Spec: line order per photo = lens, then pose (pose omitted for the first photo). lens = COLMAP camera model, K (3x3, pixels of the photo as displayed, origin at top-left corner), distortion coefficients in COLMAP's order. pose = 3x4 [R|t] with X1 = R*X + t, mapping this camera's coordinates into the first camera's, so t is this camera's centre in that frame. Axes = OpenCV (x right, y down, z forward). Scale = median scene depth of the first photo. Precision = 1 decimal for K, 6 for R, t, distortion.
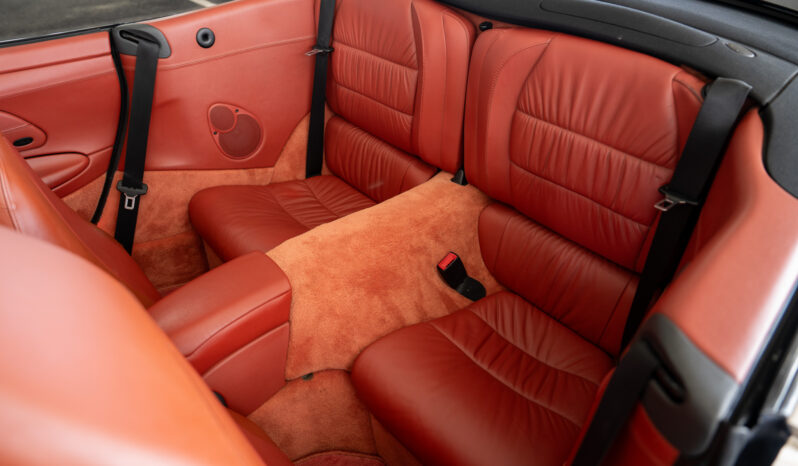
lens RADIAL K [[550.5, 0, 394.6], [0, 550.5, 232.3], [0, 0, 1]] dist [-0.104774, 0.064310]
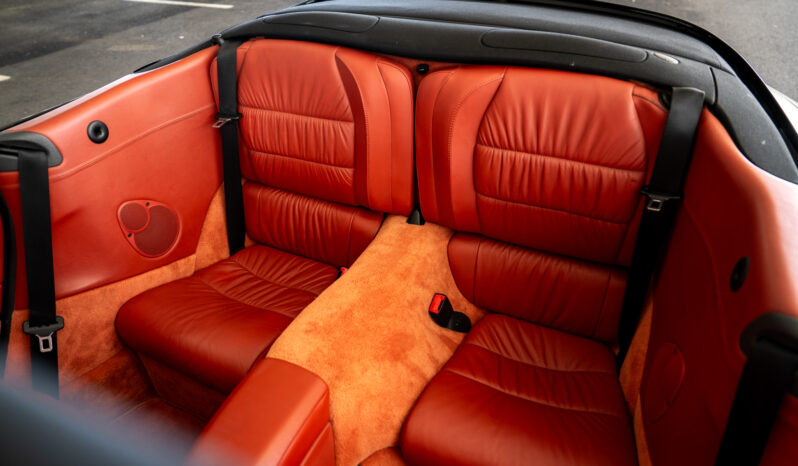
lens RADIAL K [[550.5, 0, 403.1], [0, 550.5, 234.7], [0, 0, 1]] dist [-0.104774, 0.064310]
pose [[0.916342, -0.256503, 0.307448, -0.234602], [0.262793, 0.964612, 0.021525, -0.105660], [-0.302089, 0.061071, 0.951321, 0.062702]]
